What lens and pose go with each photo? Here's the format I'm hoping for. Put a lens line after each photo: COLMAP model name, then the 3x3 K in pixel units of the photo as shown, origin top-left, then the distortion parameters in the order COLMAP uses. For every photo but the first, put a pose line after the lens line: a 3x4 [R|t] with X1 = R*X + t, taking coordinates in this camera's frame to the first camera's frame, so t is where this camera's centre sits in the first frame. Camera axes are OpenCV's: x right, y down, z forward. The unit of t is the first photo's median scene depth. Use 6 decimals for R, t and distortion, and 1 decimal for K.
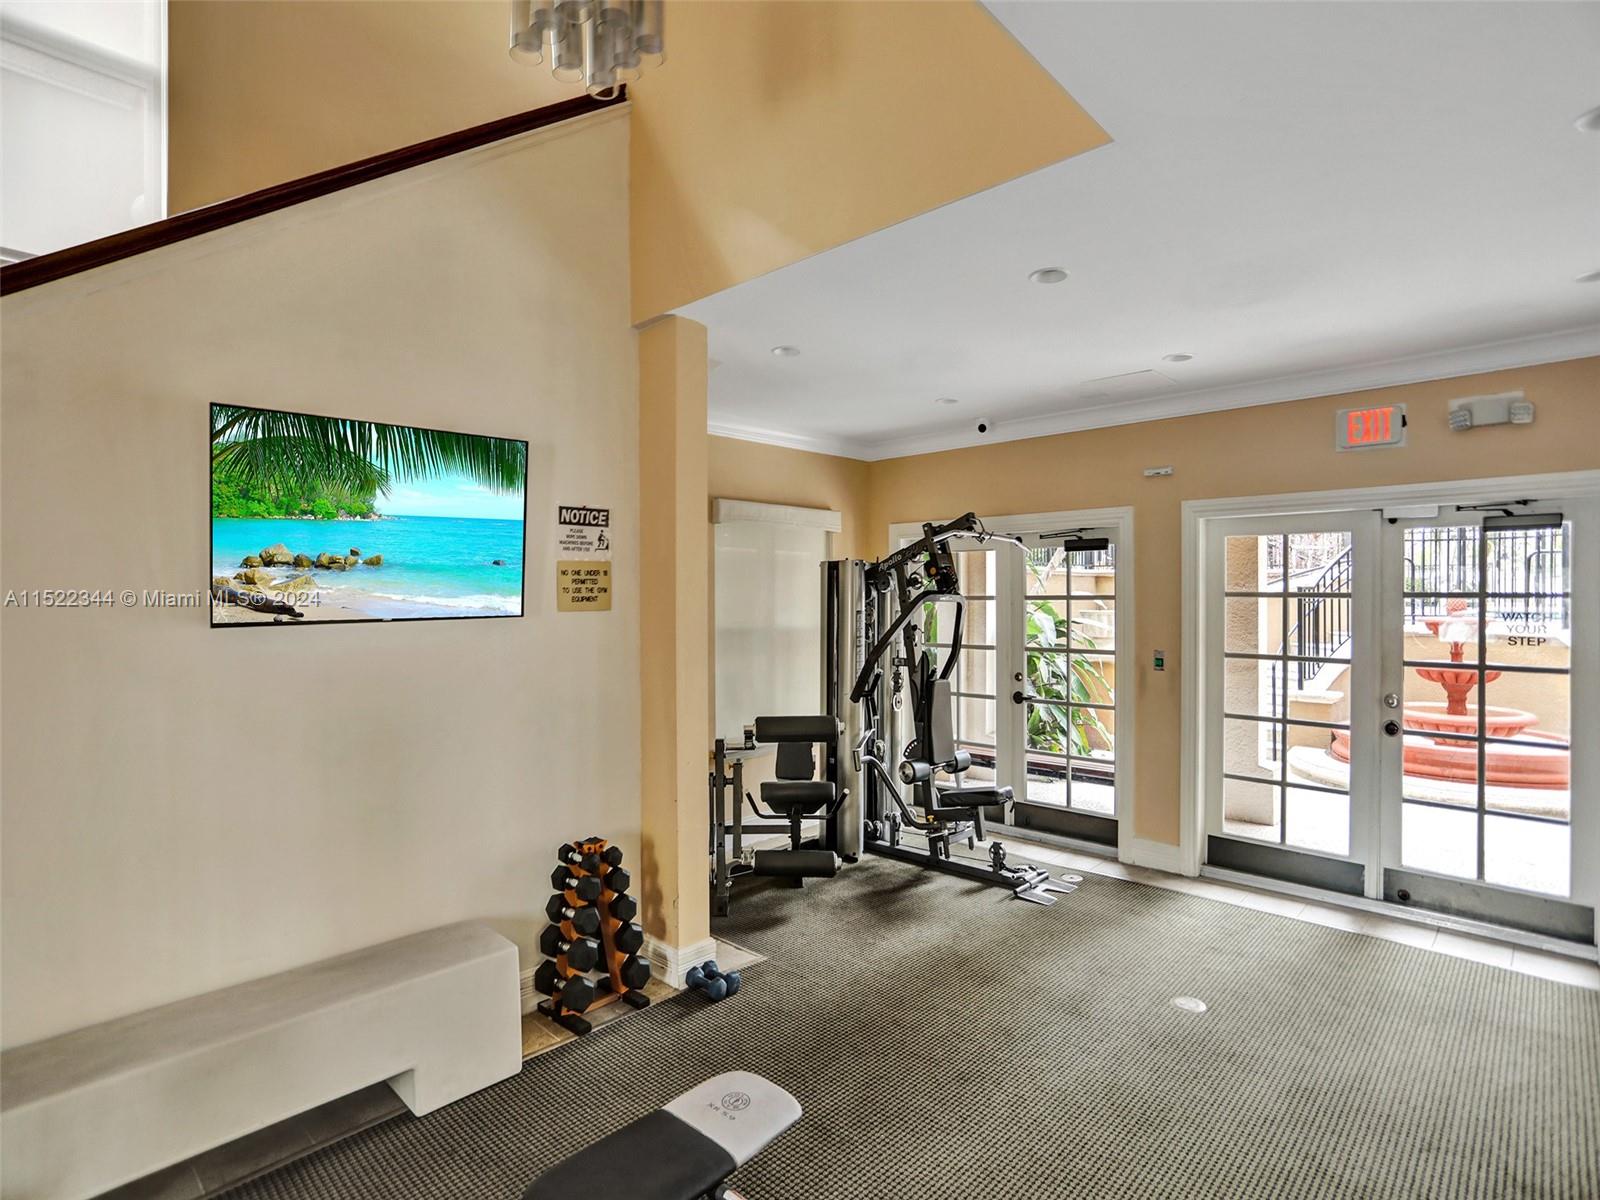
lens RADIAL K [[819.9, 0, 792.7], [0, 819.9, 608.0], [0, 0, 1]] dist [-0.061687, 0.031473]
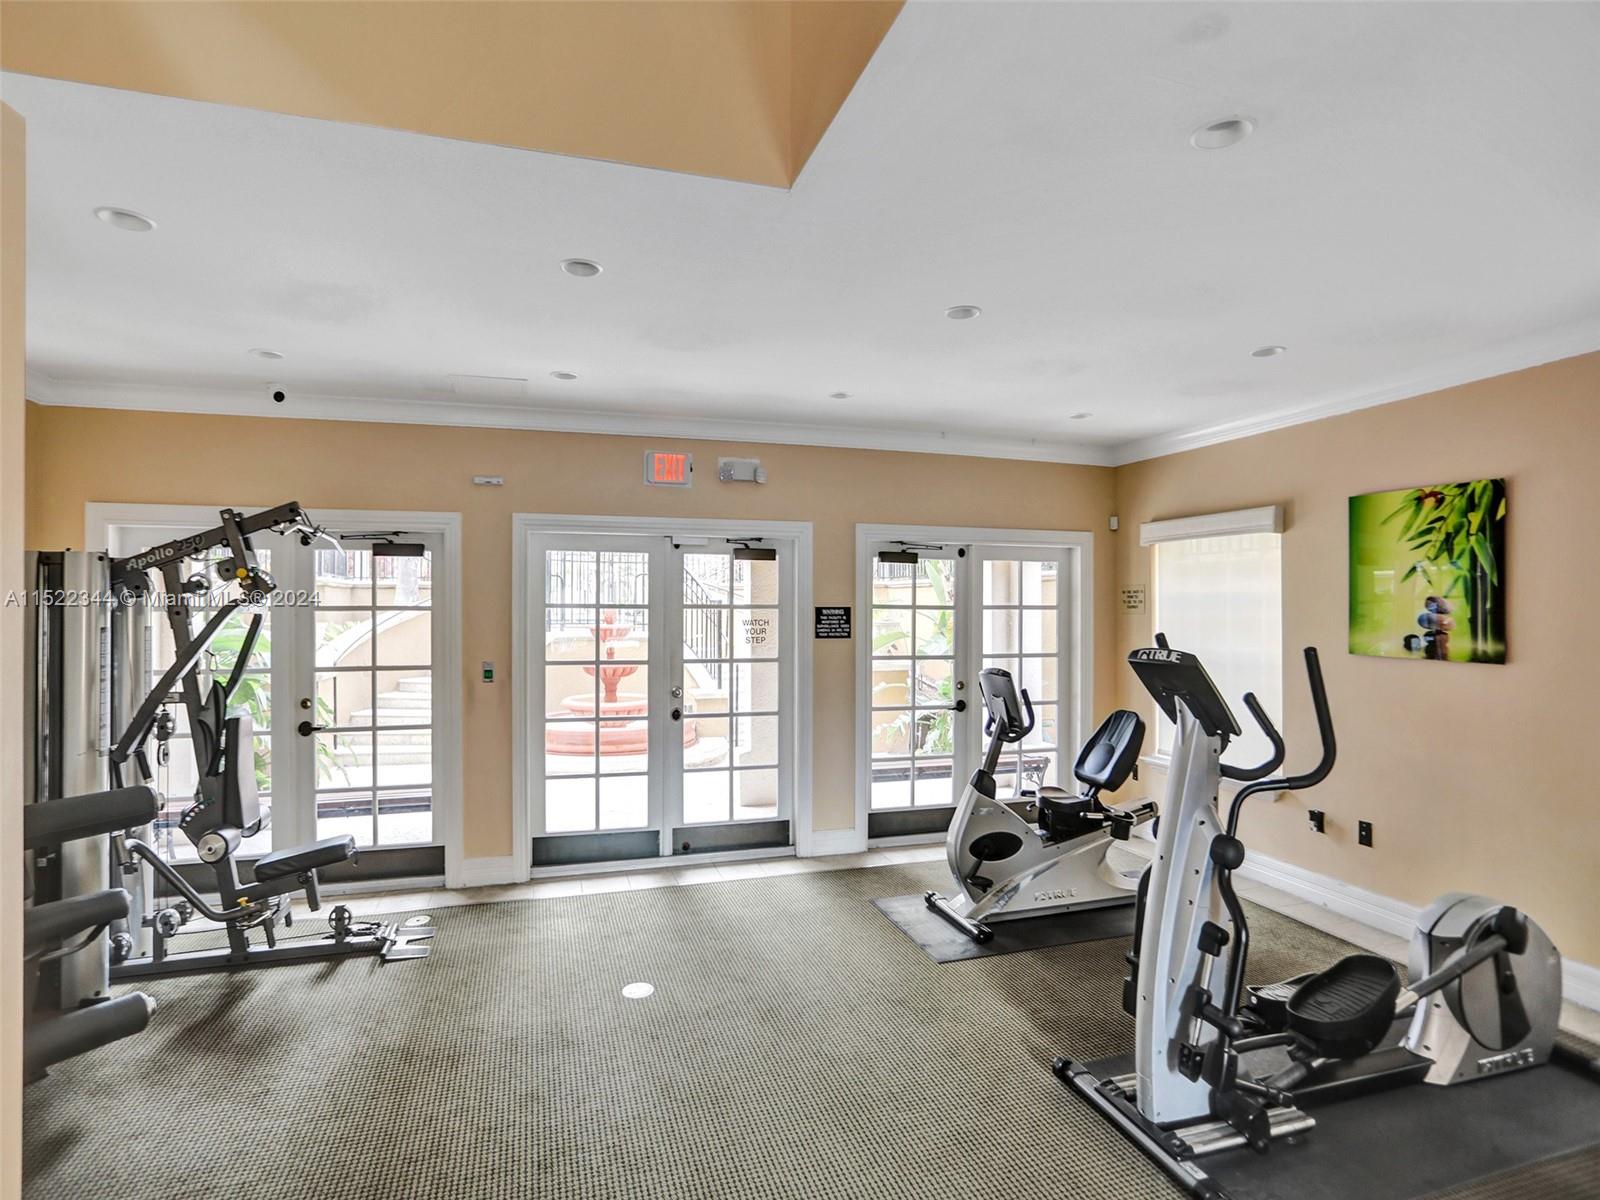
lens RADIAL K [[819.9, 0, 792.7], [0, 819.9, 608.0], [0, 0, 1]] dist [-0.061687, 0.031473]
pose [[0.483501, 0.000862, 0.875343, -0.255587], [0.011171, 0.999912, -0.007155, -0.002151], [-0.875272, 0.013238, 0.483449, 0.217722]]
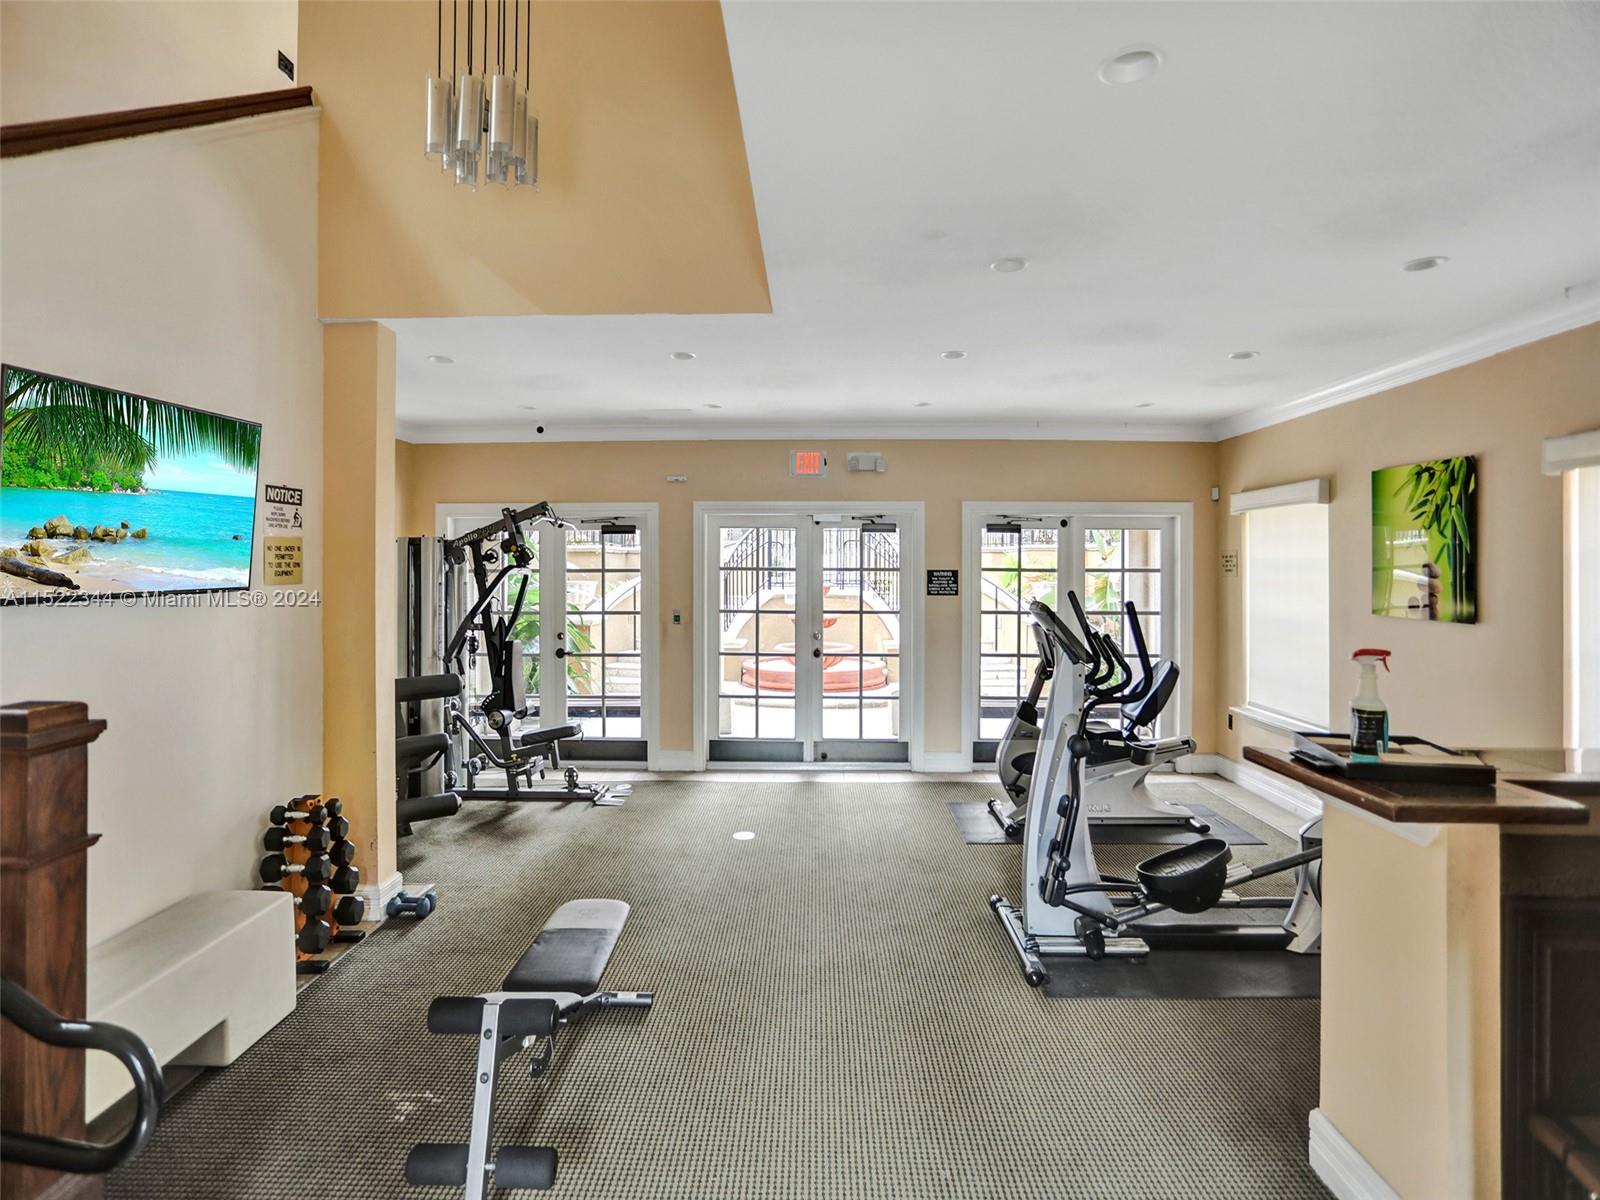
lens RADIAL K [[808.8, 0, 805.9], [0, 808.8, 575.6], [0, 0, 1]] dist [-0.062448, 0.026931]
pose [[0.731891, -0.003817, 0.681411, -0.345962], [0.007214, 0.999972, -0.002146, -0.000514], [-0.681384, 0.006486, 0.731898, -0.158059]]
